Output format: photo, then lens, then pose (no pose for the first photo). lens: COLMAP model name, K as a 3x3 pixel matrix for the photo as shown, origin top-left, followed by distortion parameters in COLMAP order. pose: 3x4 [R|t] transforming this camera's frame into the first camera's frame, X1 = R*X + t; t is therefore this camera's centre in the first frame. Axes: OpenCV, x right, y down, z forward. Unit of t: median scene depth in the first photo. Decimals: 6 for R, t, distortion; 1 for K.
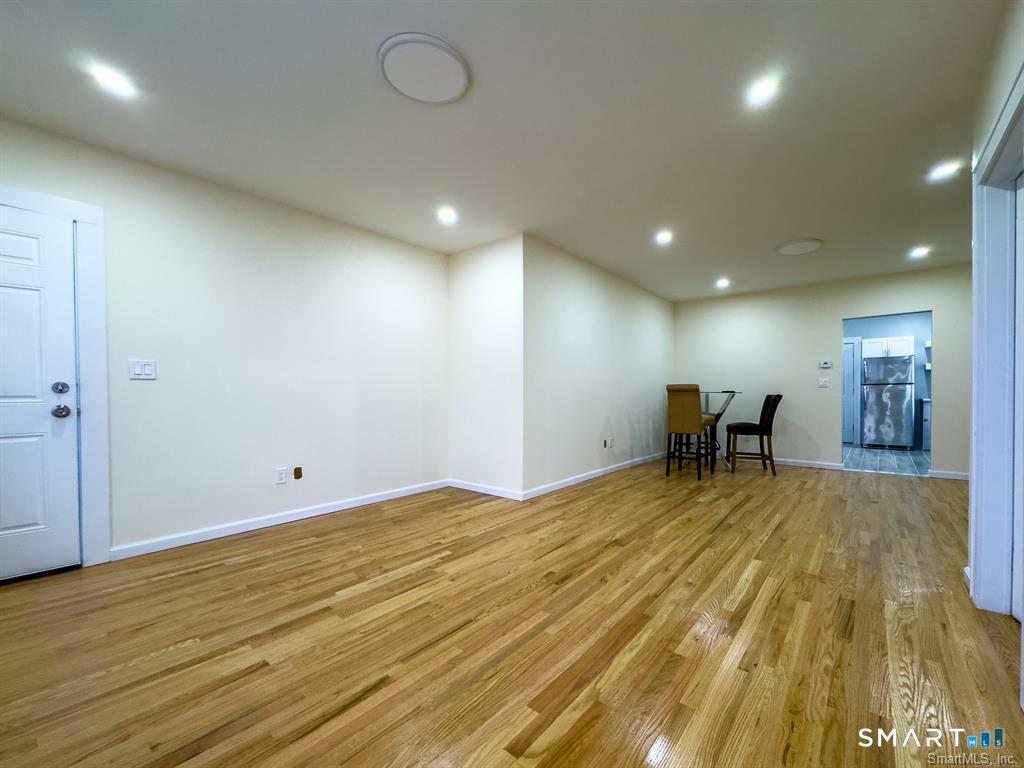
lens RADIAL K [[421.0, 0, 516.5], [0, 421.0, 389.7], [0, 0, 1]] dist [-0.000039, 0.000116]
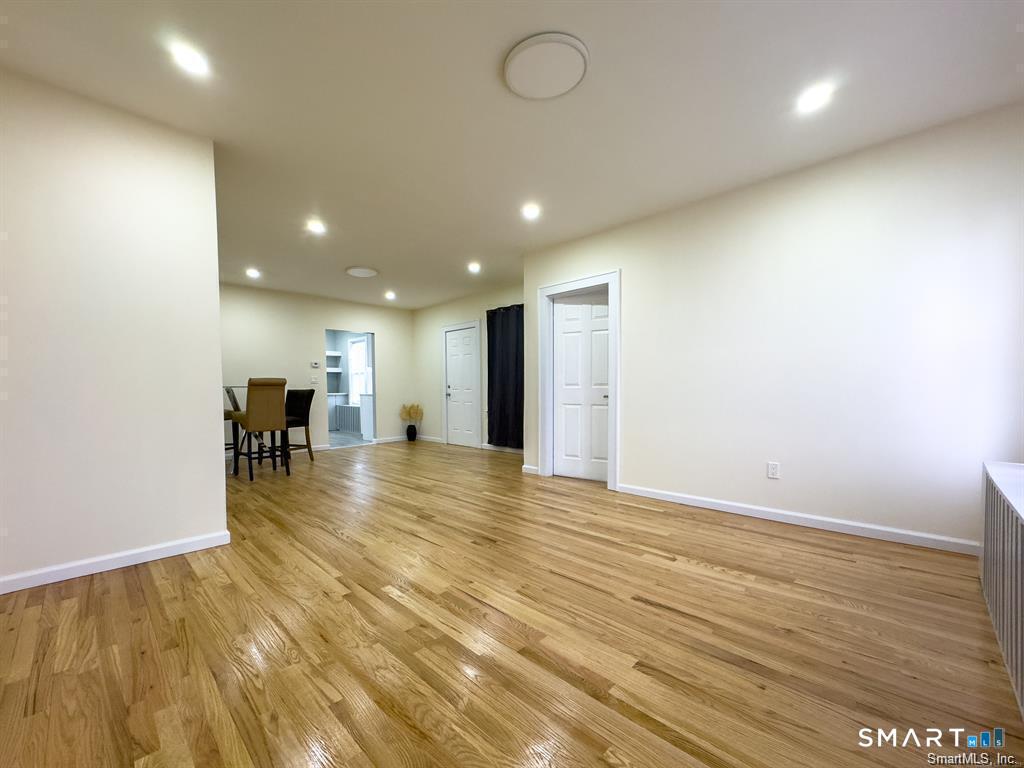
lens RADIAL K [[421.0, 0, 516.0], [0, 421.0, 390.4], [0, 0, 1]] dist [-0.000039, 0.000116]
pose [[0.080539, 0.000263, 0.996751, -0.929150], [-0.001906, 0.999998, -0.000110, 0.025306], [-0.996750, -0.001891, 0.080539, 0.716837]]
